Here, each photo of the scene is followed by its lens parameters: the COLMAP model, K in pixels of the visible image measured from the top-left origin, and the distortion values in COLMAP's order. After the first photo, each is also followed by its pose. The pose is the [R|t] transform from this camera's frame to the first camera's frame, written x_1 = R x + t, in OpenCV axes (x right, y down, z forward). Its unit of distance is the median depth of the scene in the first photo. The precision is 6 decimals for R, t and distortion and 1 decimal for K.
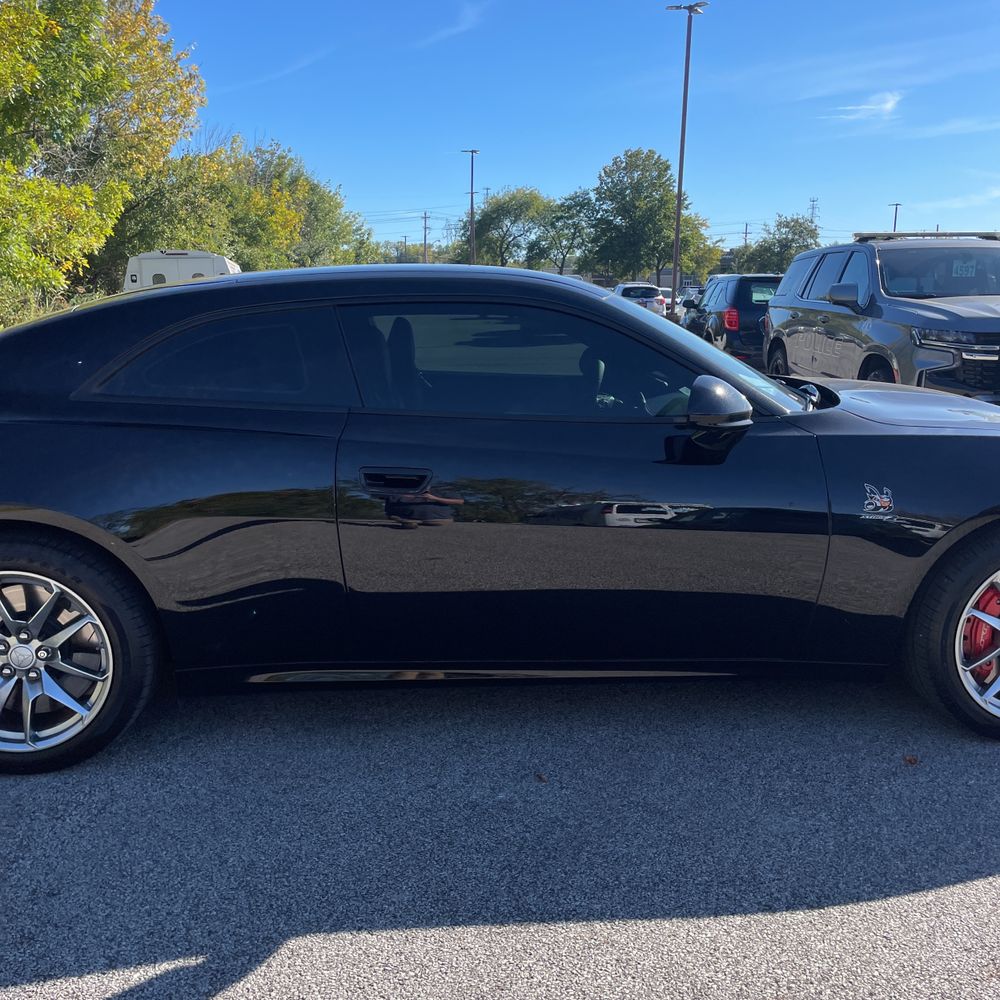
lens RADIAL K [[1006.9, 0, 500.0], [0, 1006.9, 500.0], [0, 0, 1]] dist [0.054770, 0.014107]
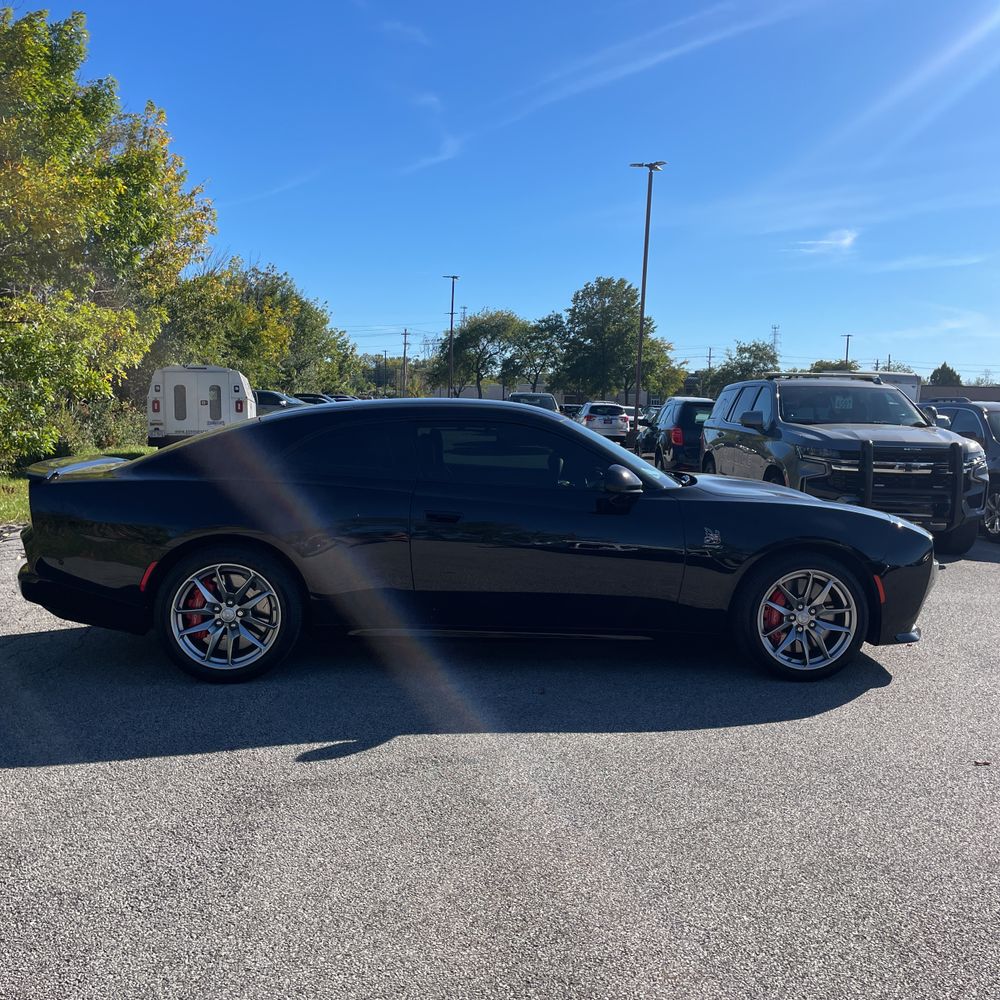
lens RADIAL K [[1005.2, 0, 503.3], [0, 1005.2, 515.4], [0, 0, 1]] dist [0.081566, -0.109508]
pose [[0.999254, 0.021784, 0.031879, -0.005897], [-0.018689, 0.995362, -0.094372, 0.015340], [-0.033787, 0.093706, 0.995026, -0.084771]]
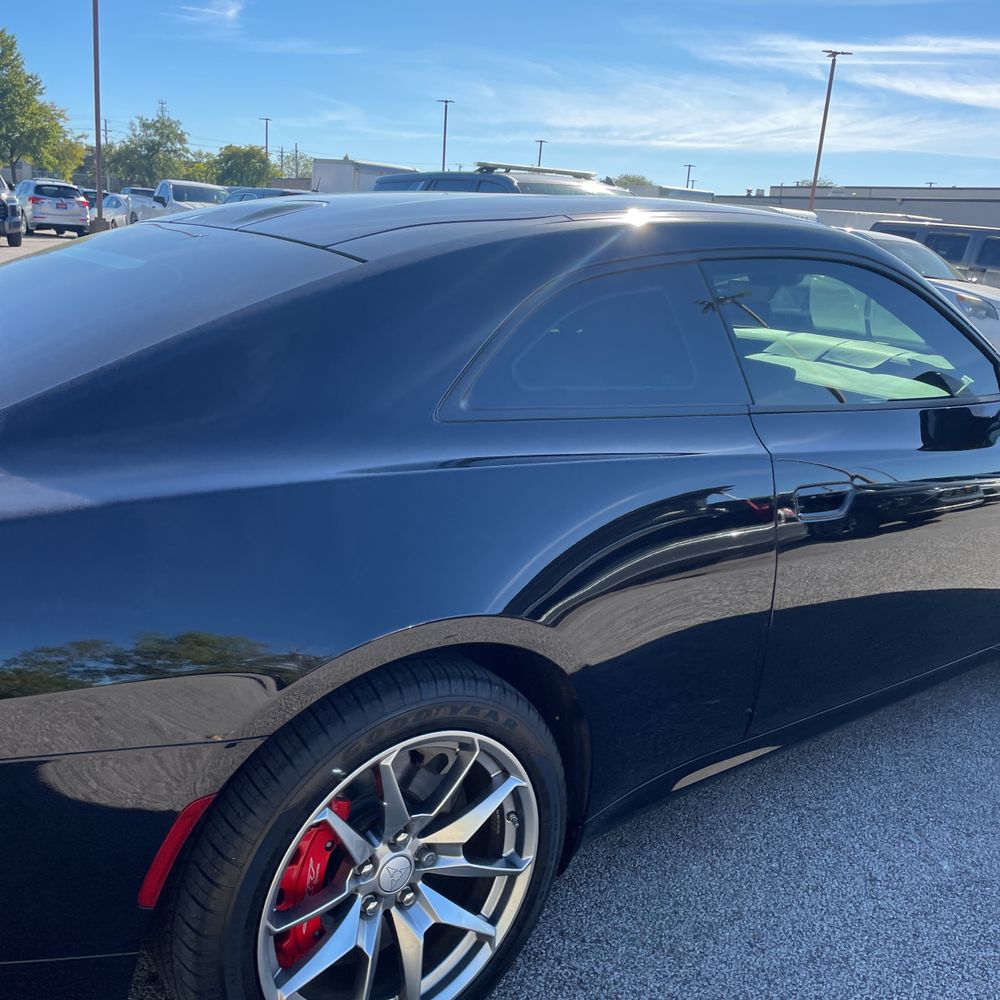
lens RADIAL K [[1005.2, 0, 503.3], [0, 1005.2, 515.4], [0, 0, 1]] dist [0.081566, -0.109508]
pose [[0.827261, -0.107543, 0.551428, -0.078580], [0.052801, 0.992047, 0.114261, -0.011993], [-0.559331, -0.065408, 0.826360, 0.056038]]
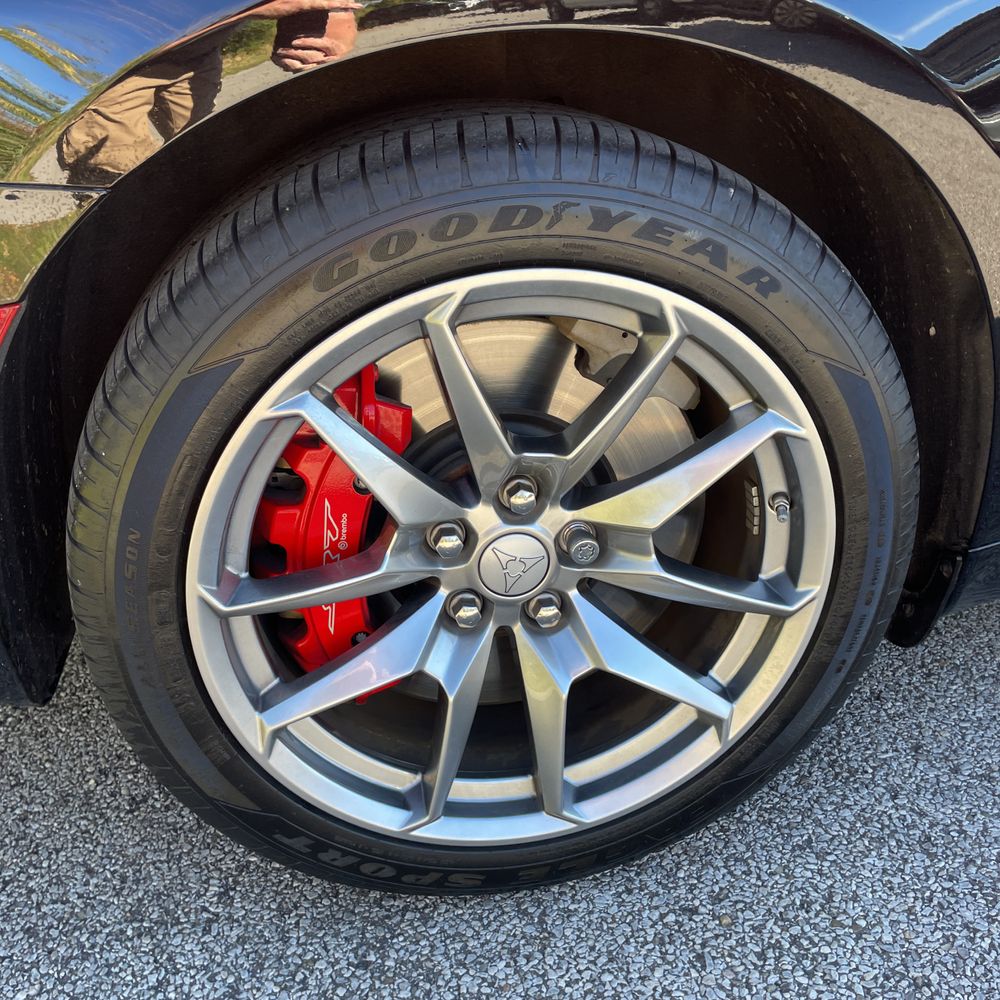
lens RADIAL K [[1005.2, 0, 503.3], [0, 1005.2, 515.4], [0, 0, 1]] dist [0.081566, -0.109508]
pose [[0.992408, -0.107561, 0.059638, -0.053890], [0.085743, 0.952723, 0.291492, 0.005808], [-0.088172, -0.284165, 0.954712, 0.079519]]
